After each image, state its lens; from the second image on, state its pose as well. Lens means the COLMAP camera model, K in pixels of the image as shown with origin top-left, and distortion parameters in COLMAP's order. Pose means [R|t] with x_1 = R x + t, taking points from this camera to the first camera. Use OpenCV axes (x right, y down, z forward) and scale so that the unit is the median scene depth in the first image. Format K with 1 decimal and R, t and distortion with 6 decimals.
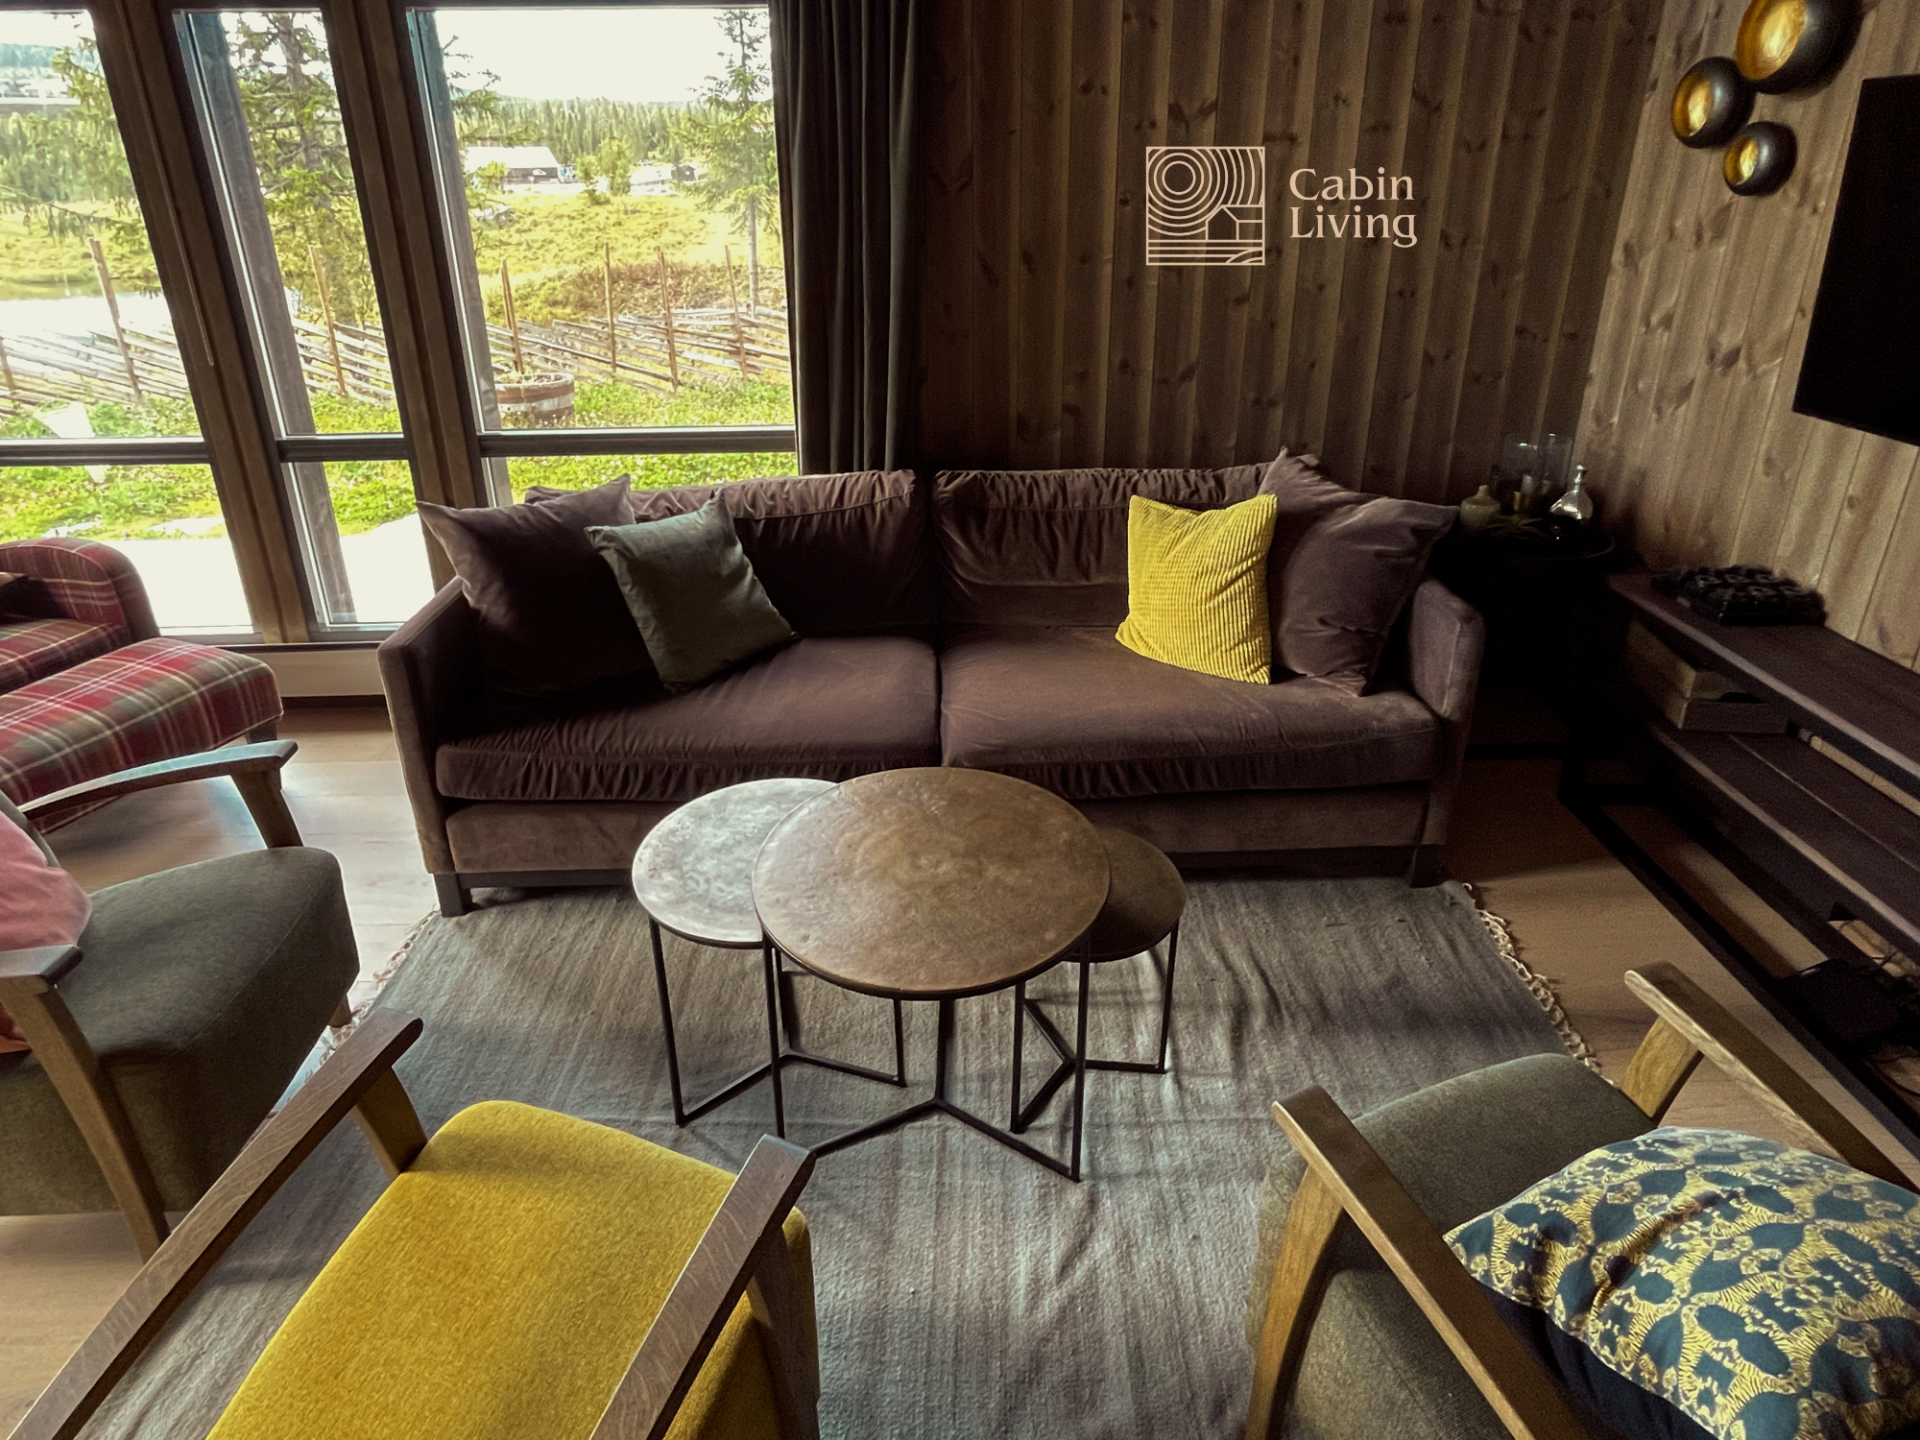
lens RADIAL K [[1207.0, 0, 960.0], [0, 1207.0, 720.0], [0, 0, 1]] dist [-0.008682, 0.000753]
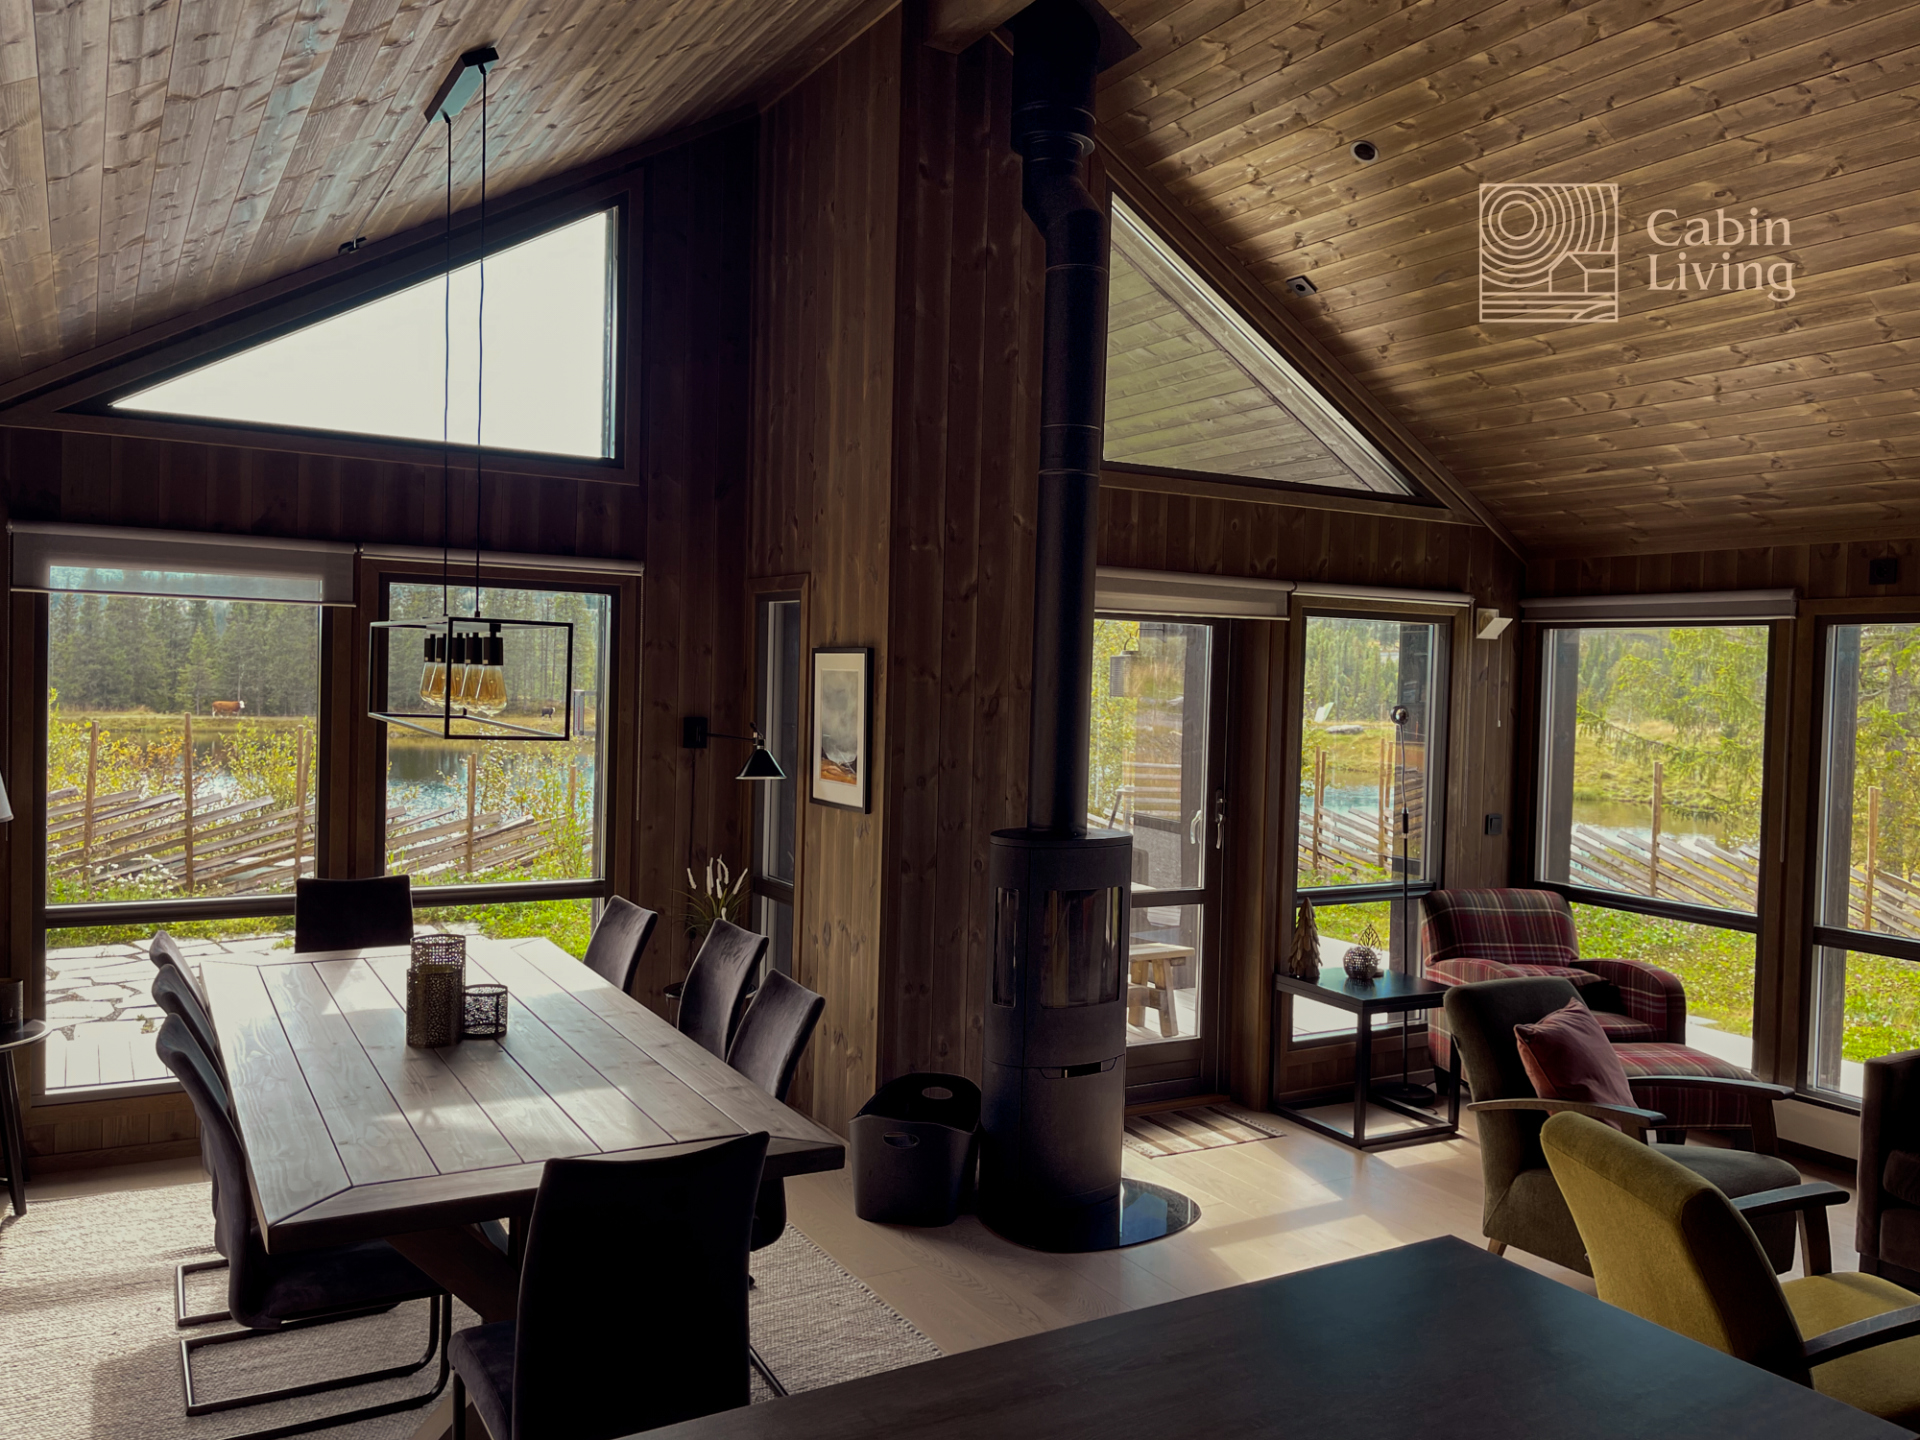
lens RADIAL K [[1514.9, 0, 952.8], [0, 1514.9, 713.6], [0, 0, 1]] dist [0.069313, -0.079980]
pose [[0.536286, 0.043701, -0.842904, 0.068553], [-0.383815, 0.902058, -0.197429, 0.054397], [0.751721, 0.429398, 0.500534, -0.135075]]
